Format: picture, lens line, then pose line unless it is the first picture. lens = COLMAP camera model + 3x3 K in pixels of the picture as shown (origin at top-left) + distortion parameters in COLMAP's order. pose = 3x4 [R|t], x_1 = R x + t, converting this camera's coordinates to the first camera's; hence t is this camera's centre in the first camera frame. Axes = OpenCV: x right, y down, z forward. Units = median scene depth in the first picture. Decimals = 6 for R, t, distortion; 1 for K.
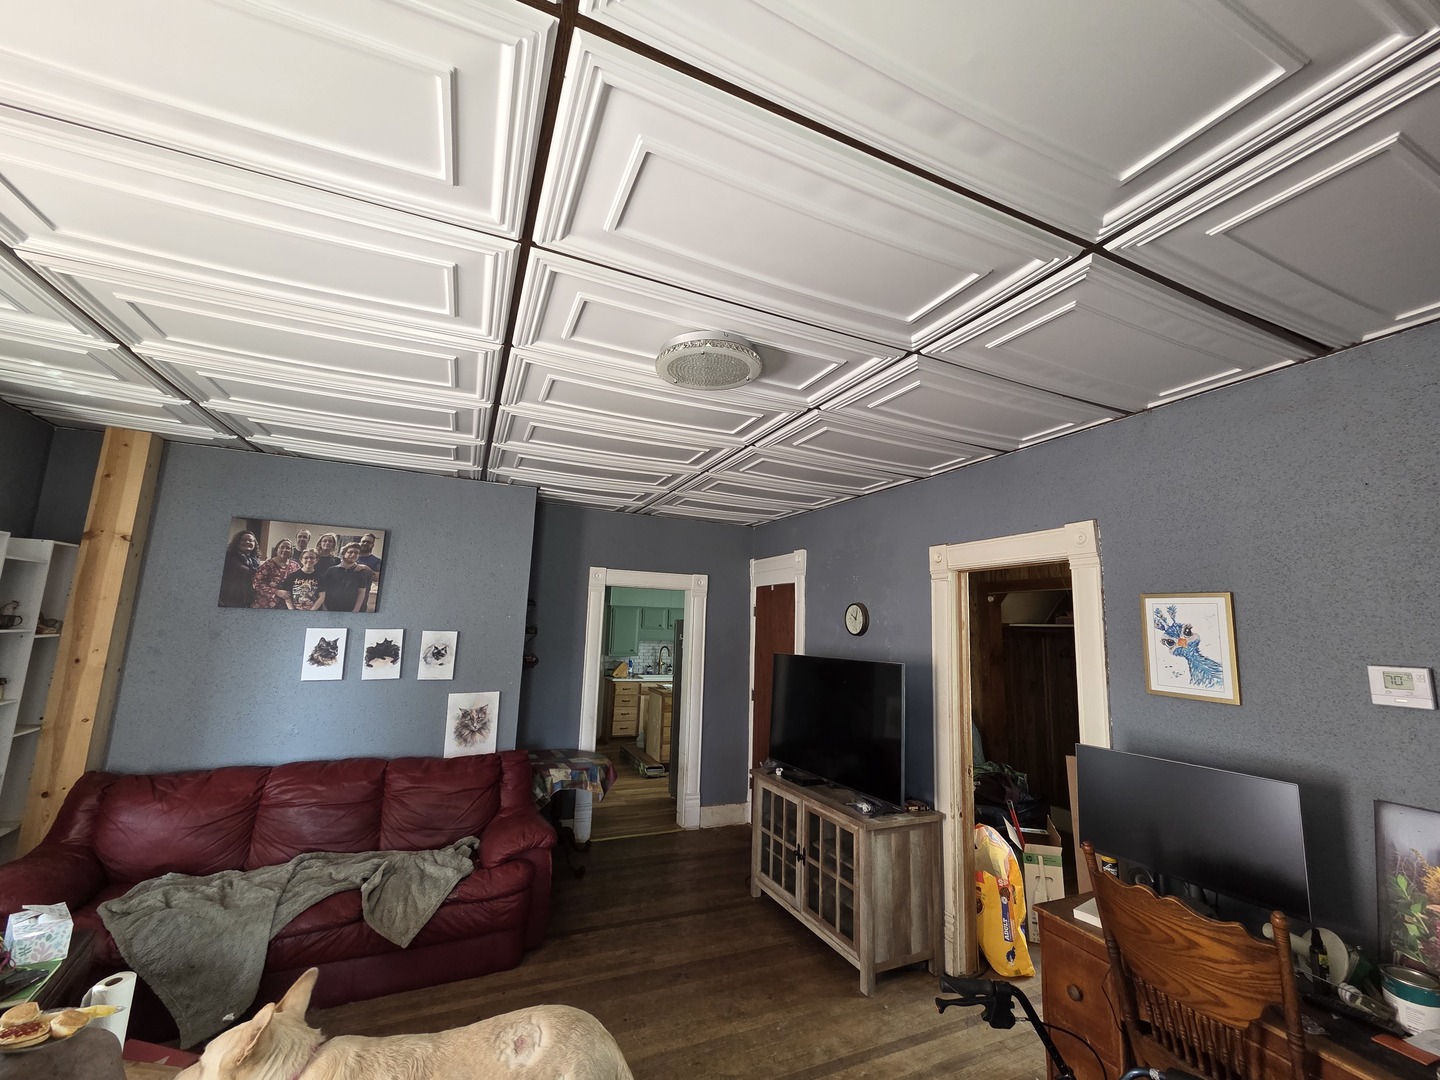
lens RADIAL K [[585.9, 0, 721.8], [0, 585.9, 540.2], [0, 0, 1]] dist [-0.000229, -0.000065]
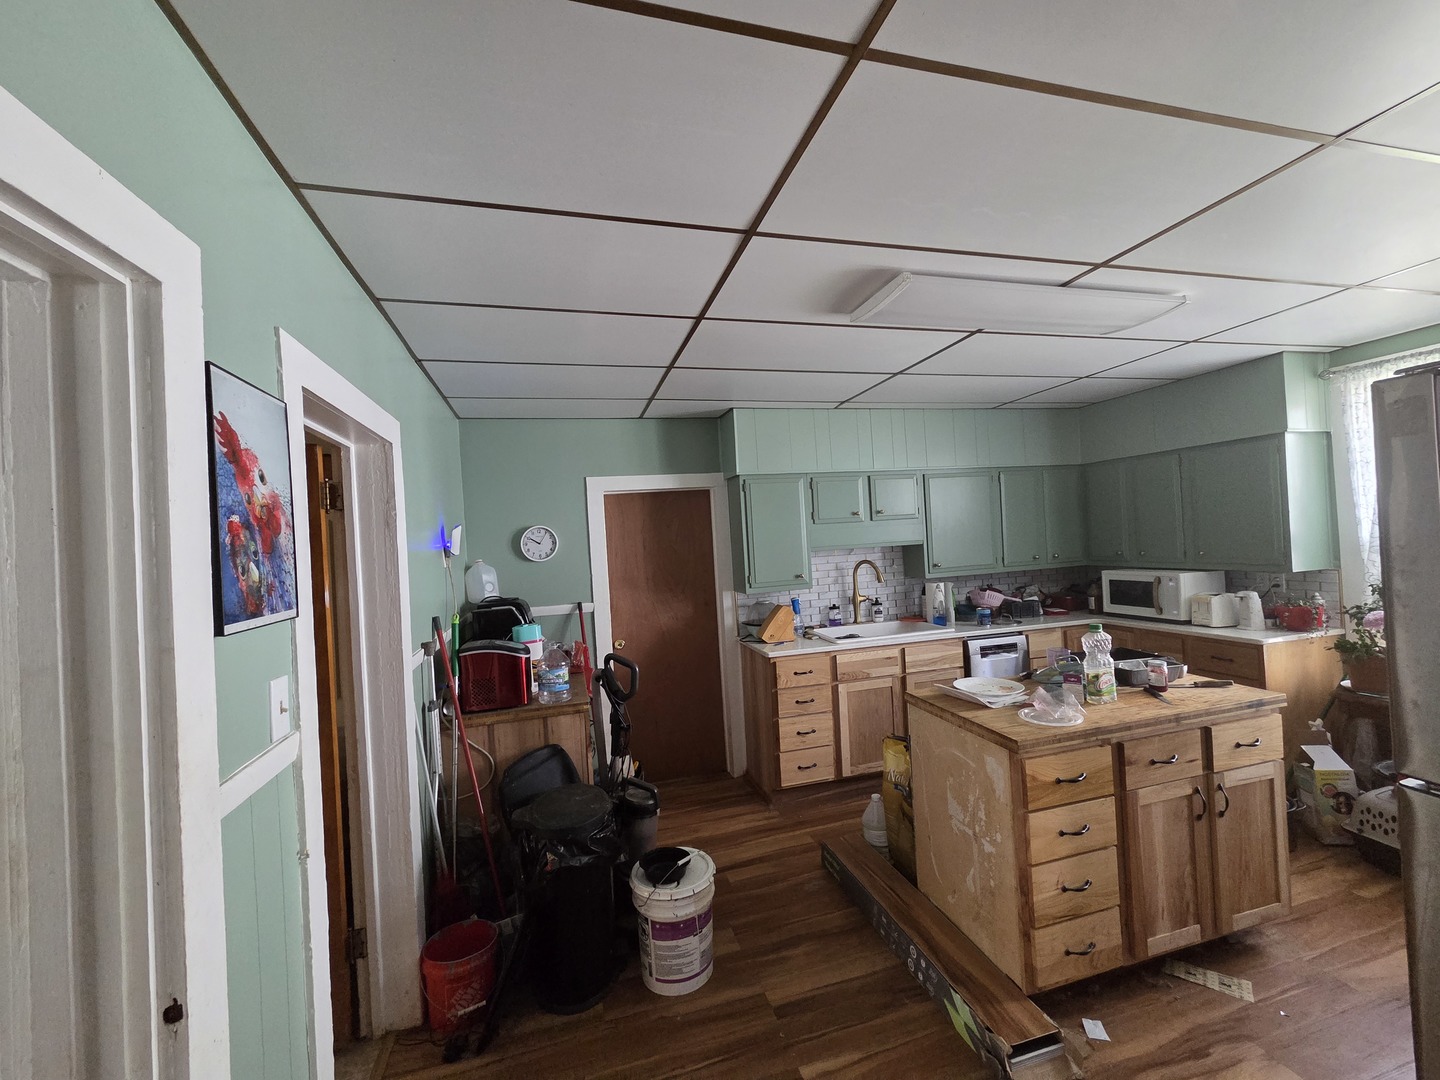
lens RADIAL K [[585.9, 0, 724.0], [0, 585.9, 536.8], [0, 0, 1]] dist [-0.000229, -0.000065]
pose [[0.984565, -0.086743, -0.152011, -0.137852], [0.108345, 0.984187, 0.140132, 0.092508], [0.137452, -0.154439, 0.978394, 0.573774]]
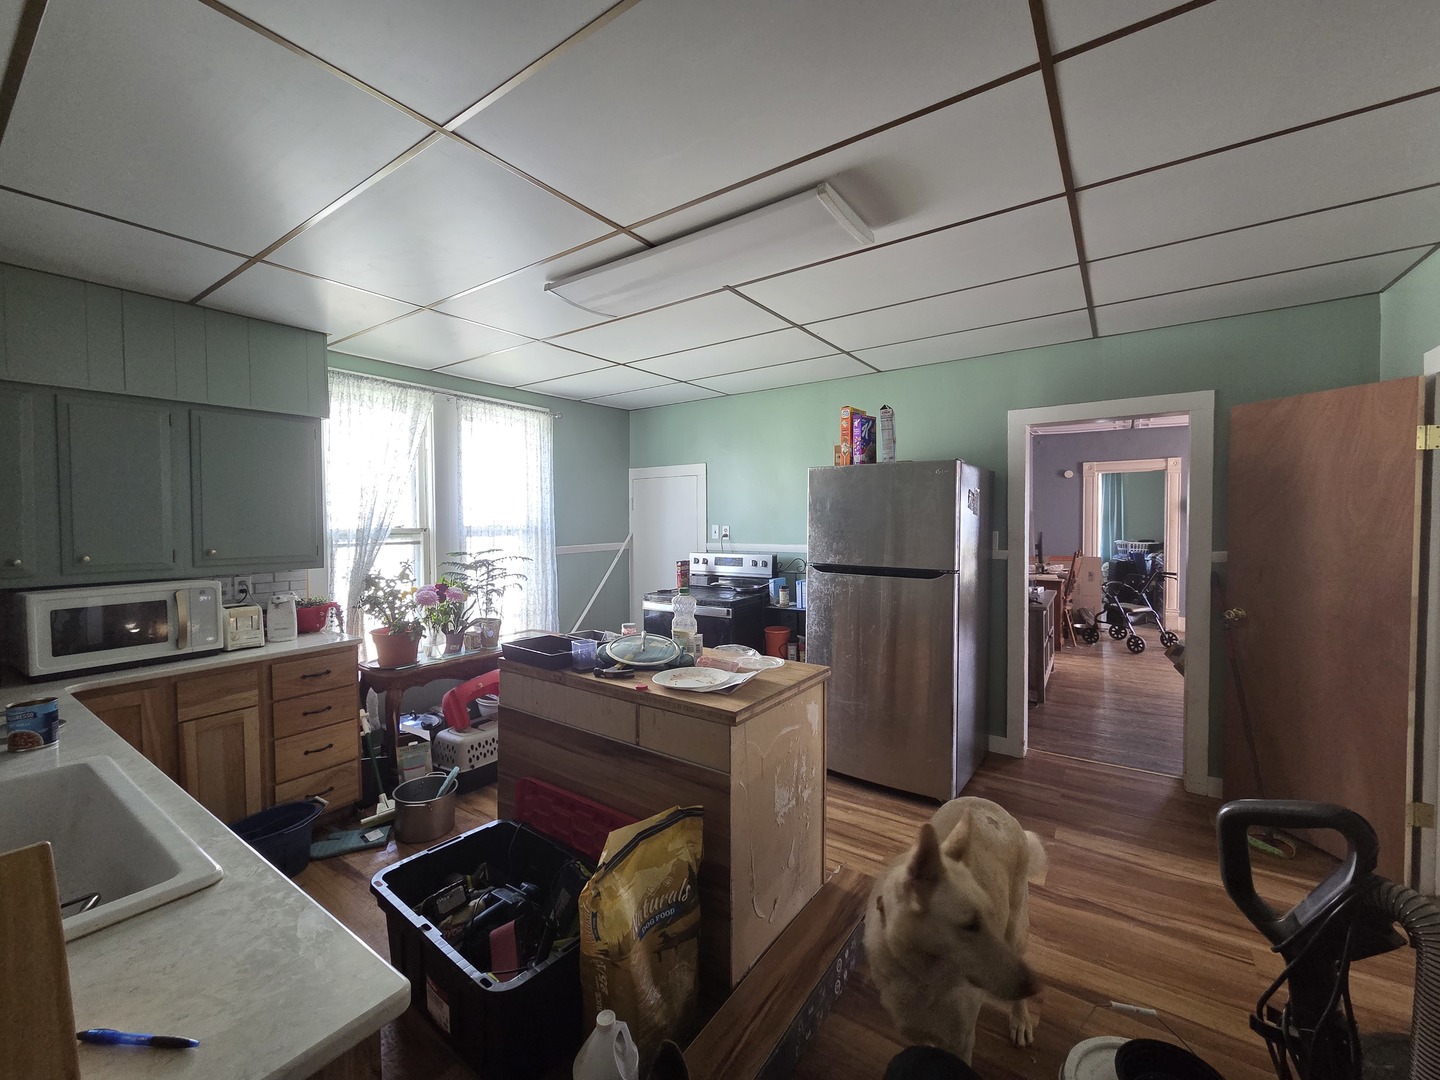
lens RADIAL K [[585.9, 0, 730.1], [0, 585.9, 536.2], [0, 0, 1]] dist [-0.000229, -0.000065]
pose [[-0.523419, -0.053109, 0.850418, -0.273915], [-0.138494, 0.990087, -0.023409, 0.165336], [-0.840745, -0.130030, -0.525586, 0.989155]]
